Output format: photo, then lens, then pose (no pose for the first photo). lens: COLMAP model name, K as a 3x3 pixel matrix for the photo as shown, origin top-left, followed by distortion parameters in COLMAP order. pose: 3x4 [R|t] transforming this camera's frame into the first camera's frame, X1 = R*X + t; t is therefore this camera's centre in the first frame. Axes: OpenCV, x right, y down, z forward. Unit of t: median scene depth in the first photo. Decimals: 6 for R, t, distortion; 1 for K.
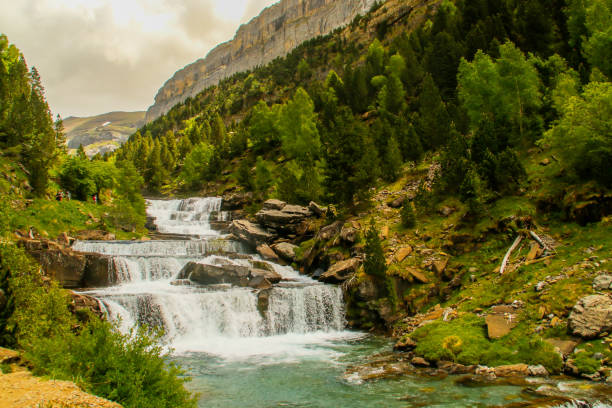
lens RADIAL K [[508.6, 0, 306.0], [0, 508.6, 204.0], [0, 0, 1]] dist [-0.165016, 0.112393]
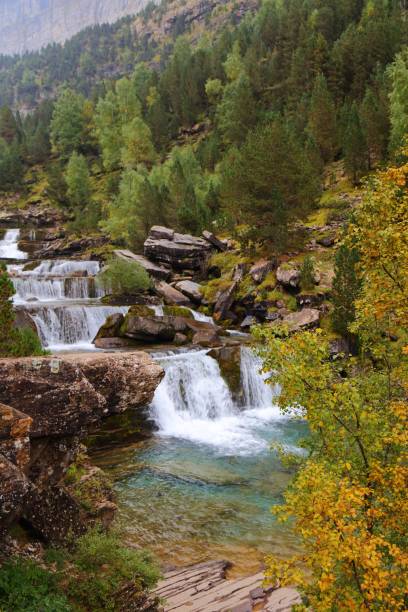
lens RADIAL K [[507.1, 0, 204.0], [0, 507.1, 306.0], [0, 0, 1]] dist [0.003338, 0.005950]
pose [[0.963901, 0.004876, 0.266217, -0.216728], [-0.049400, 0.985749, 0.160808, -0.017713], [-0.261639, -0.168154, 0.950405, 0.171623]]
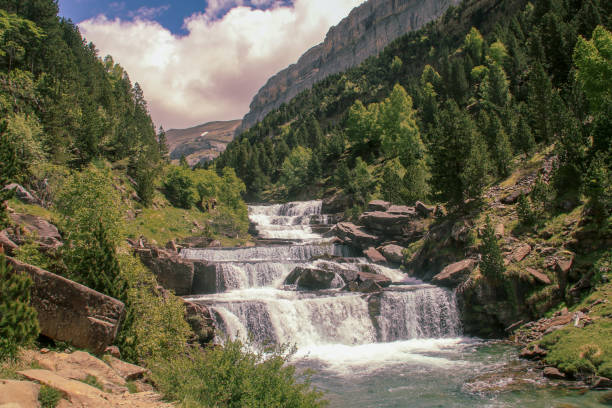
lens RADIAL K [[511.8, 0, 306.0], [0, 511.8, 204.0], [0, 0, 1]] dist [-0.163846, 0.131463]
pose [[0.981071, -0.037945, -0.189895, -0.013894], [0.037213, 0.999280, -0.007420, 0.000110], [0.190040, 0.000213, 0.981776, 0.017081]]
